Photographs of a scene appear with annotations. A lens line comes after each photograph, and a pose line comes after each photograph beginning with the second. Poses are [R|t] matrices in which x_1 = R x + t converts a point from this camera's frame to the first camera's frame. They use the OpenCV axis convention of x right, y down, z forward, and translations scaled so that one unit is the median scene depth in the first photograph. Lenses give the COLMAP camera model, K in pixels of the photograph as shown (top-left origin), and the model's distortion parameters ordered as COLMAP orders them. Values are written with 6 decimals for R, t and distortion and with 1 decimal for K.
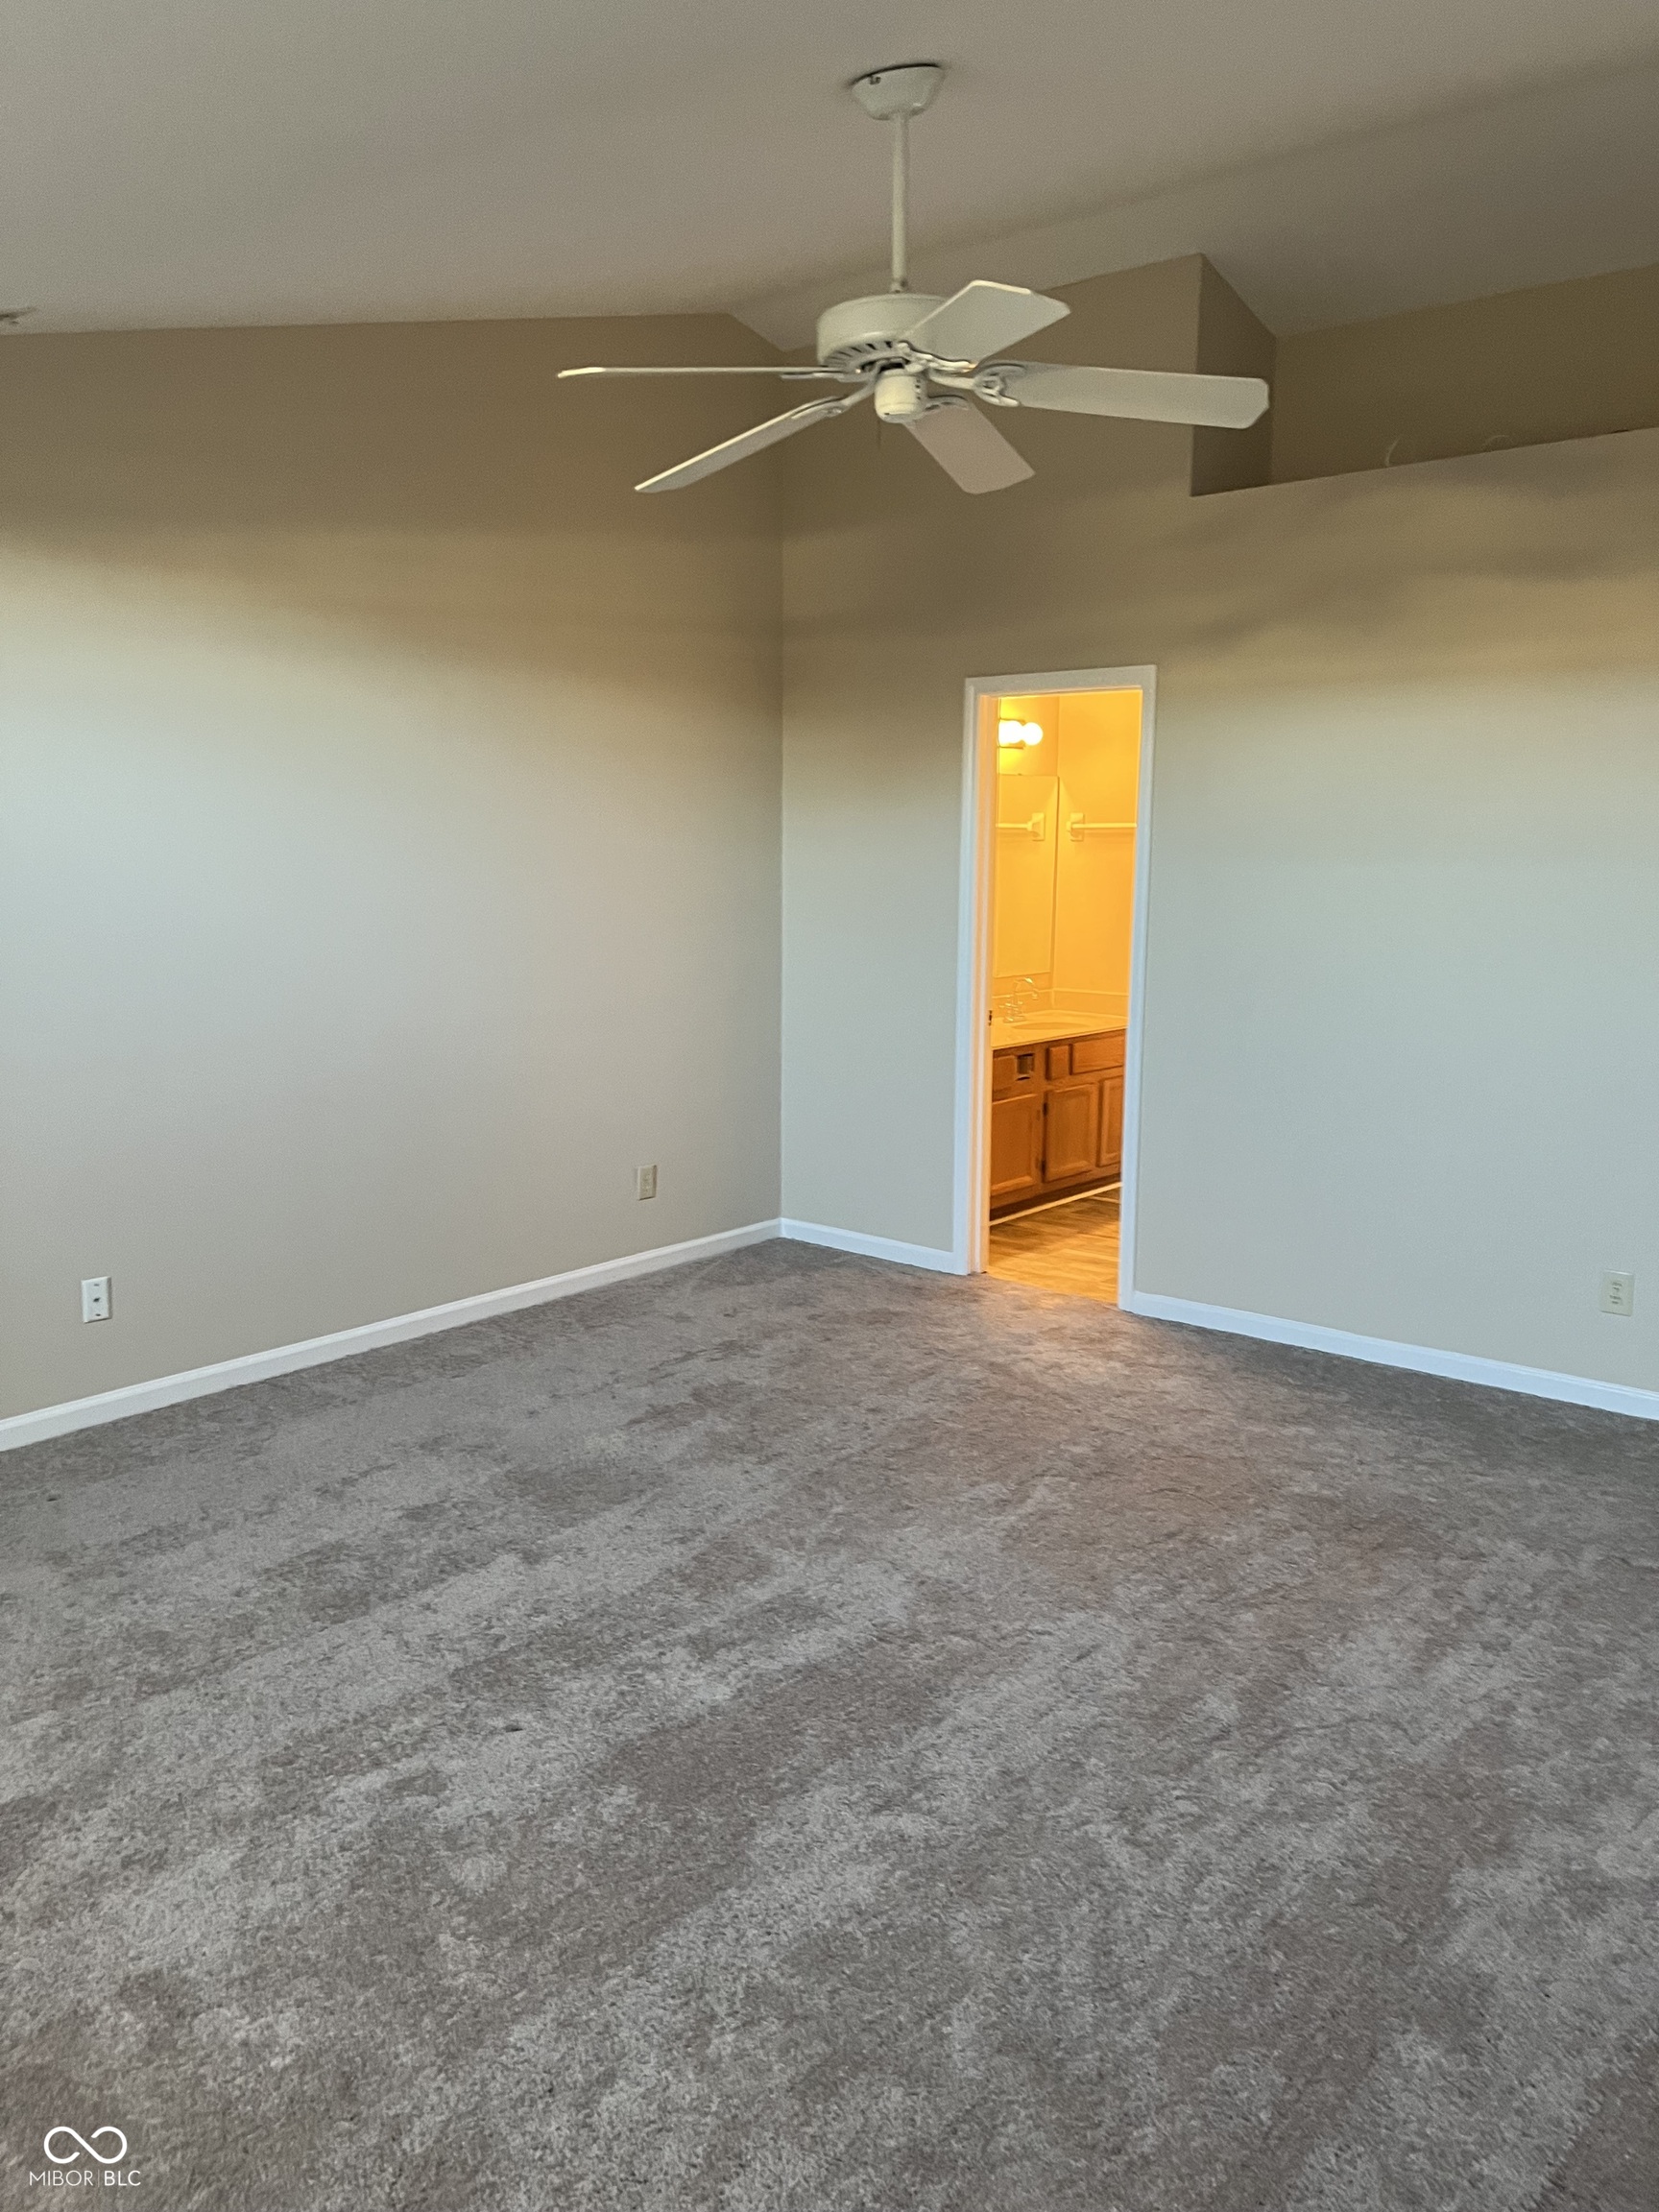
lens RADIAL K [[1695.9, 0, 825.9], [0, 1695.9, 1105.7], [0, 0, 1]] dist [0.006595, -0.009222]
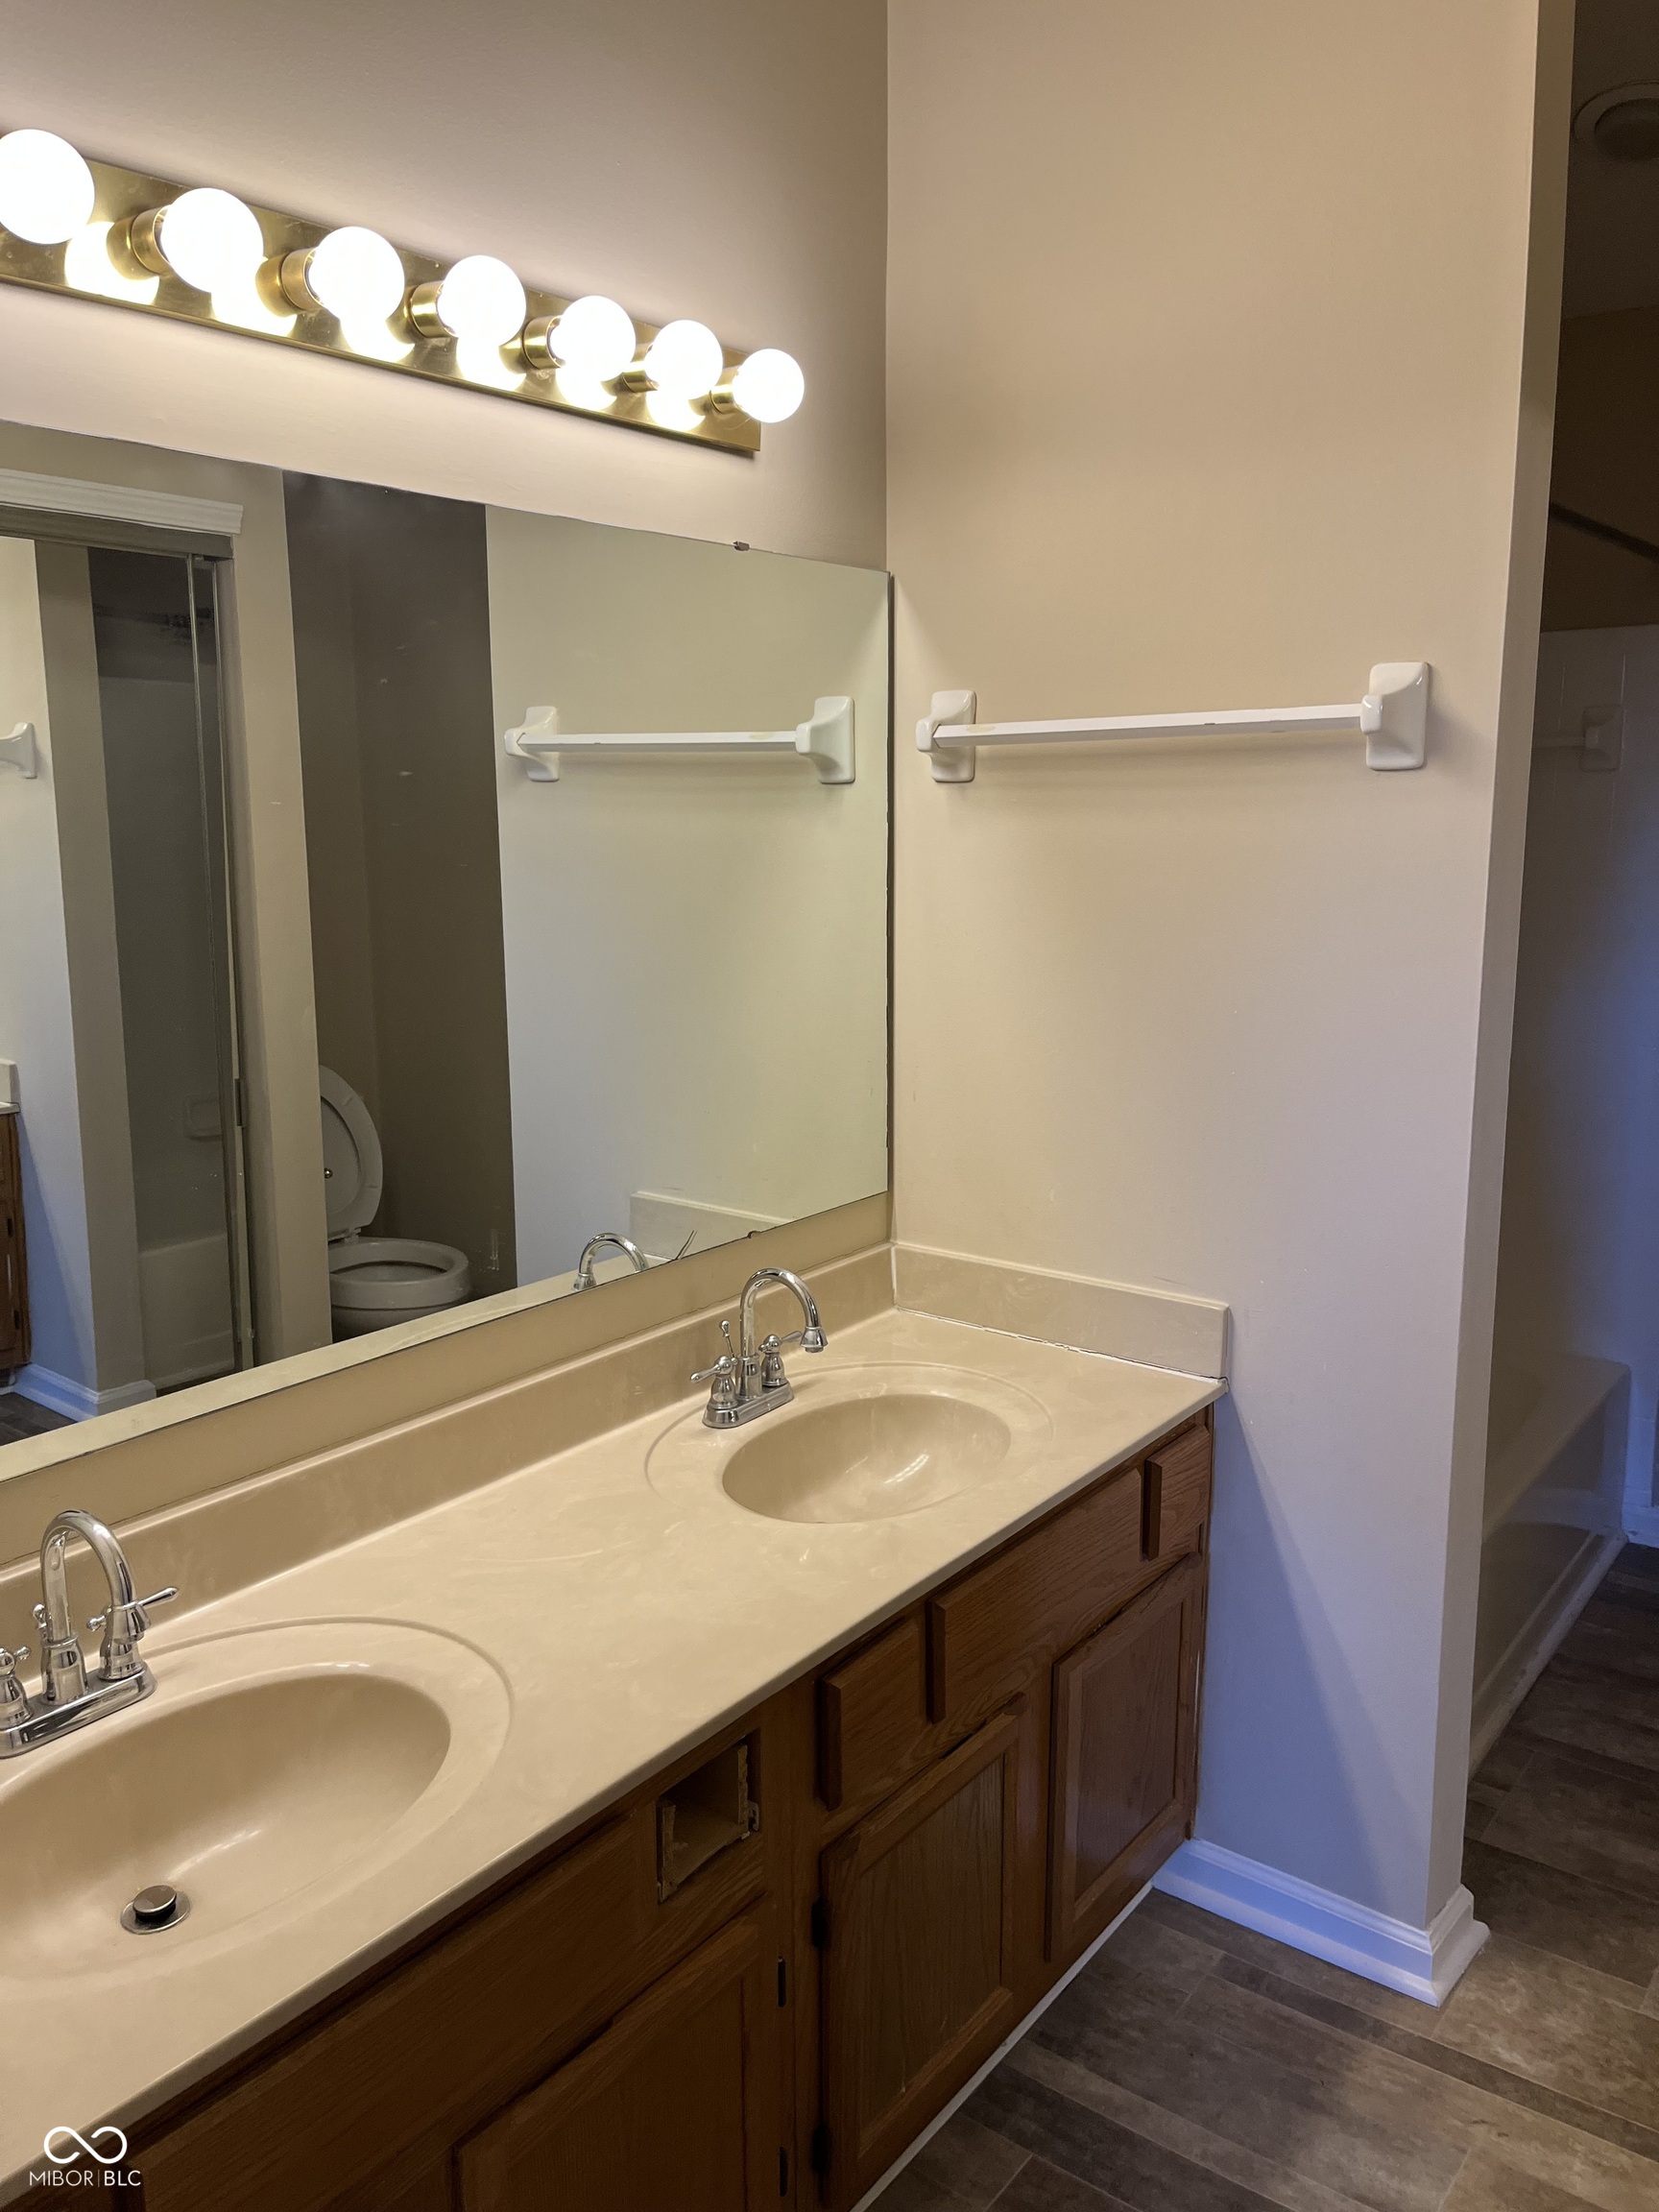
lens RADIAL K [[1695.9, 0, 828.3], [0, 1695.9, 1102.5], [0, 0, 1]] dist [0.006595, -0.009222]
pose [[0.999070, -0.025437, 0.034802, 0.113529], [0.024618, 0.999415, 0.023737, -0.106310], [-0.035385, -0.022858, 0.999112, 0.695805]]
